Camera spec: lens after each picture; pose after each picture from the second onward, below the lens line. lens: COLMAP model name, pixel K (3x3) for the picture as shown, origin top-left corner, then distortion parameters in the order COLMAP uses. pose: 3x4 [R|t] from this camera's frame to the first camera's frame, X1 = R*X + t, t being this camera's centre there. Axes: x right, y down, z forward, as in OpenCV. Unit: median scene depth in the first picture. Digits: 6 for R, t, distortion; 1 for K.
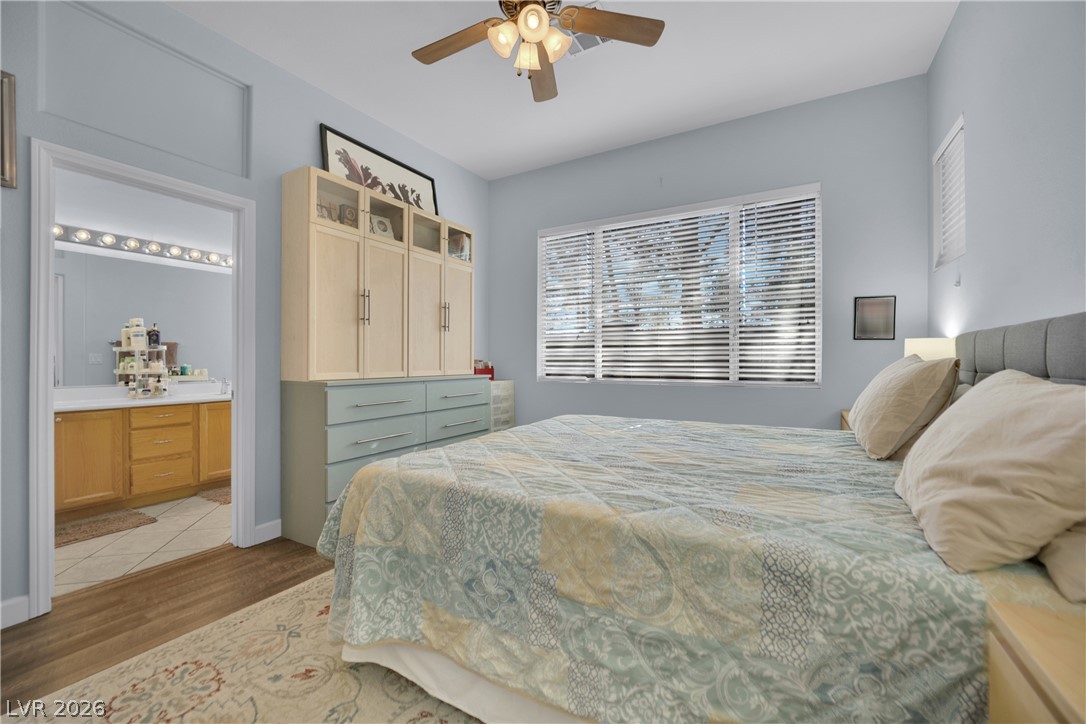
lens RADIAL K [[446.7, 0, 538.3], [0, 446.7, 358.5], [0, 0, 1]] dist [-0.018748, -0.001123]
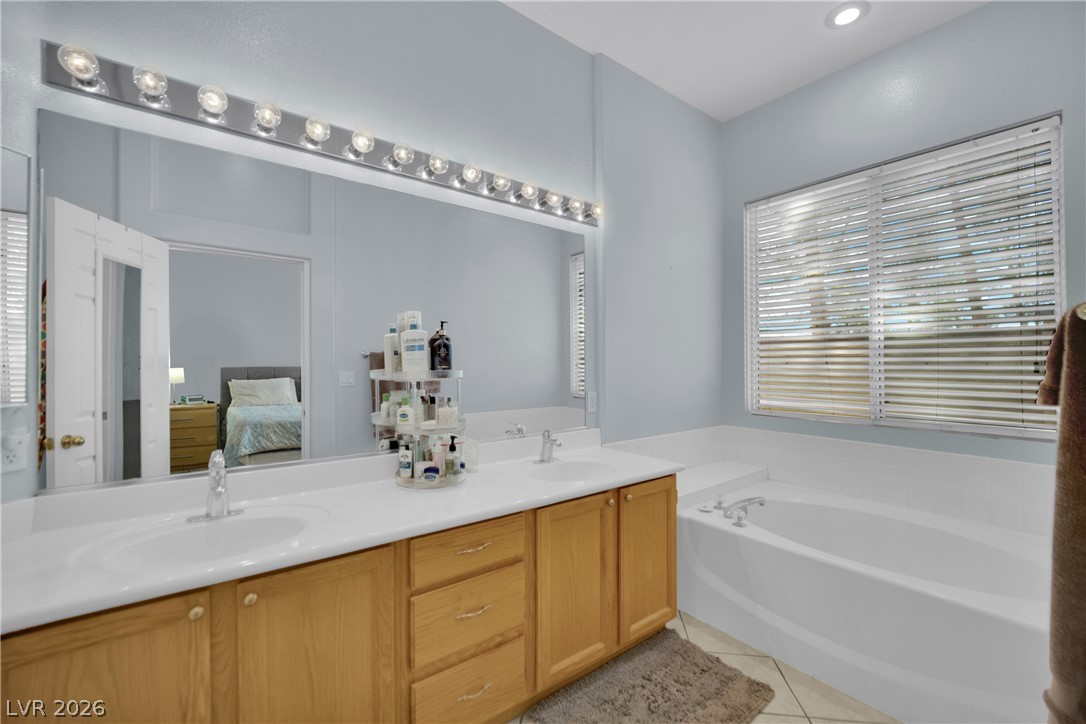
lens RADIAL K [[446.7, 0, 538.8], [0, 446.7, 364.4], [0, 0, 1]] dist [-0.018748, -0.001123]
pose [[0.921616, -0.002171, -0.388096, -0.606796], [0.002778, 0.999996, 0.001004, -0.035142], [0.388093, -0.002003, 0.921618, 0.616771]]
